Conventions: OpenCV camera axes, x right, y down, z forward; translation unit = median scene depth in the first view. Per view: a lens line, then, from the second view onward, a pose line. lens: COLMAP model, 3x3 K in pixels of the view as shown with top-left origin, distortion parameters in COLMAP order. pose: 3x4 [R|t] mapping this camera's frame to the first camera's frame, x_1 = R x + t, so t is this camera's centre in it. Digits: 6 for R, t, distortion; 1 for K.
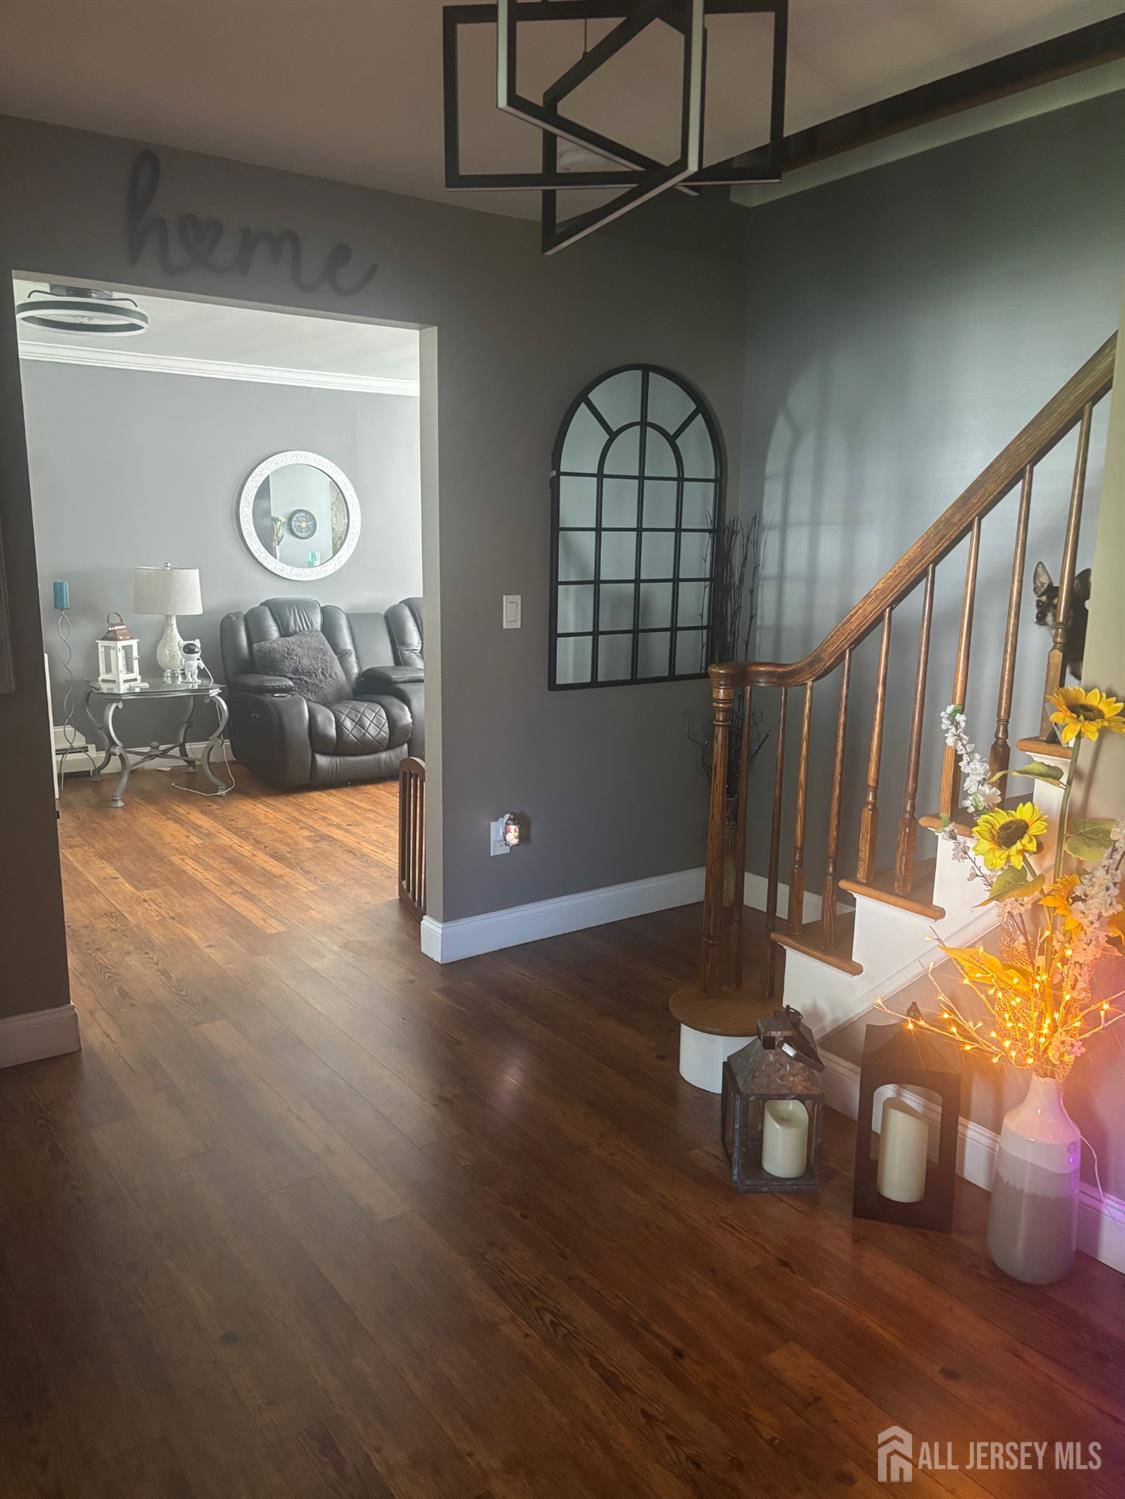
lens RADIAL K [[1144.2, 0, 560.8], [0, 1144.2, 741.7], [0, 0, 1]] dist [0.008986, -0.006413]
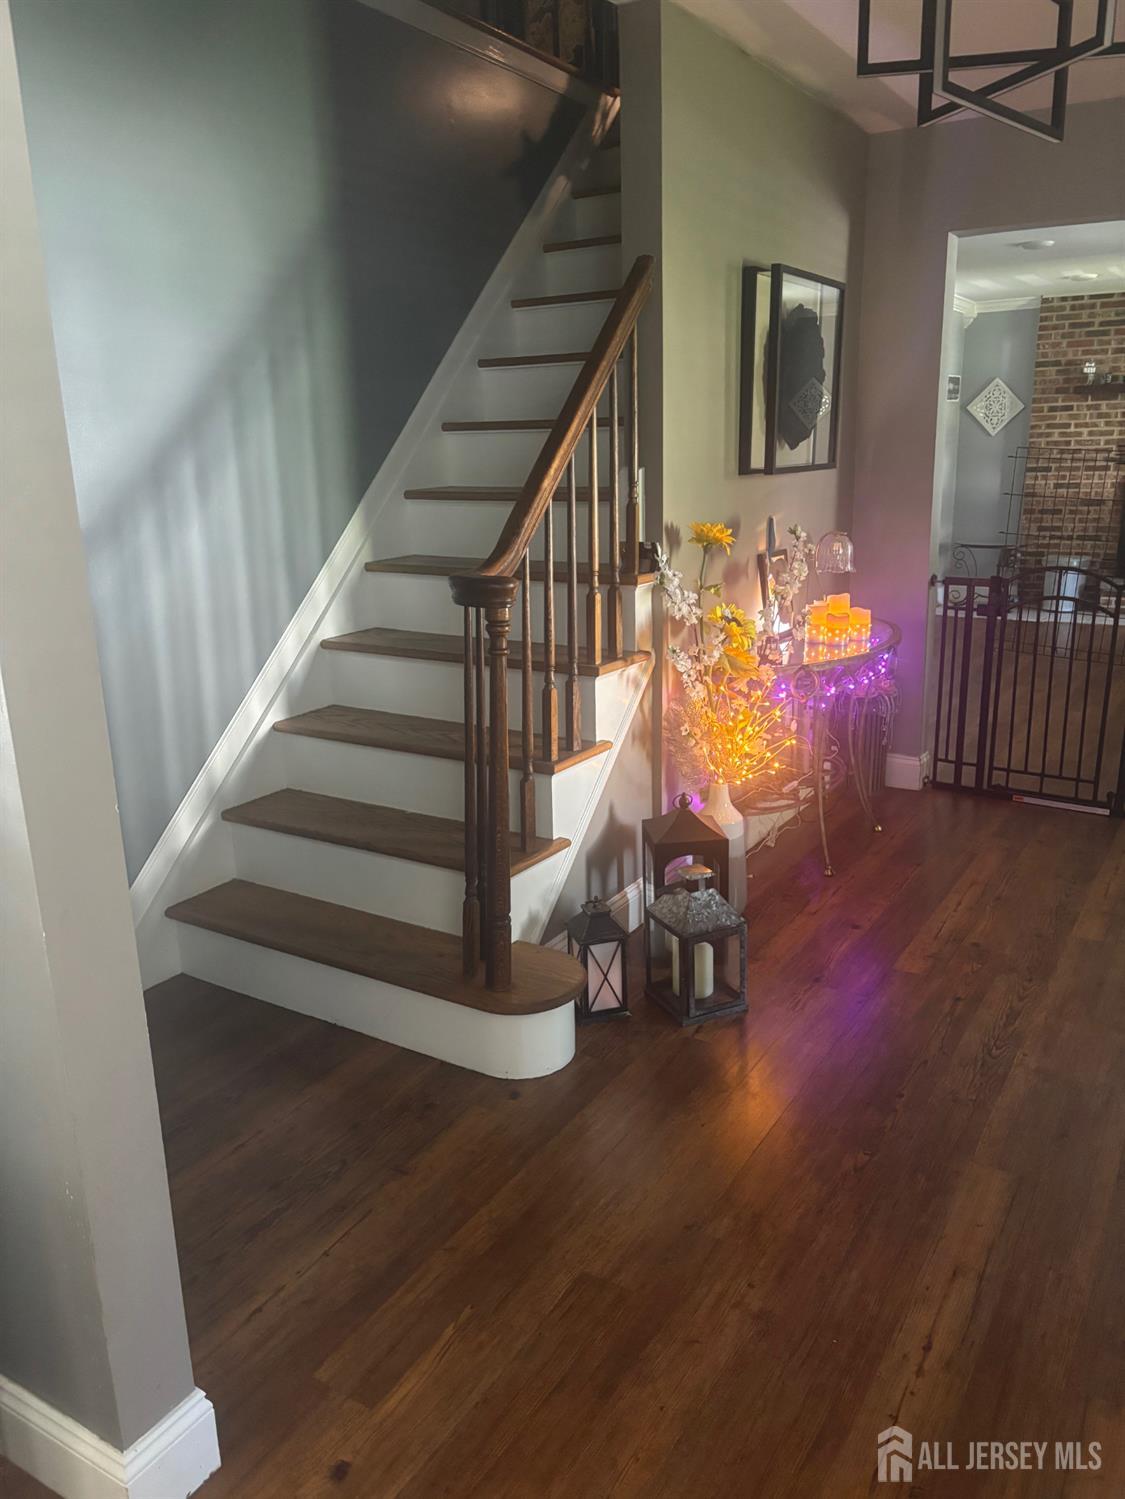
lens RADIAL K [[1144.2, 0, 560.9], [0, 1144.2, 744.4], [0, 0, 1]] dist [0.008986, -0.006413]
pose [[-0.395299, -0.248142, 0.884400, -0.647815], [0.180630, 0.923021, 0.339714, -0.240210], [-0.900617, 0.294038, -0.320047, 1.330952]]
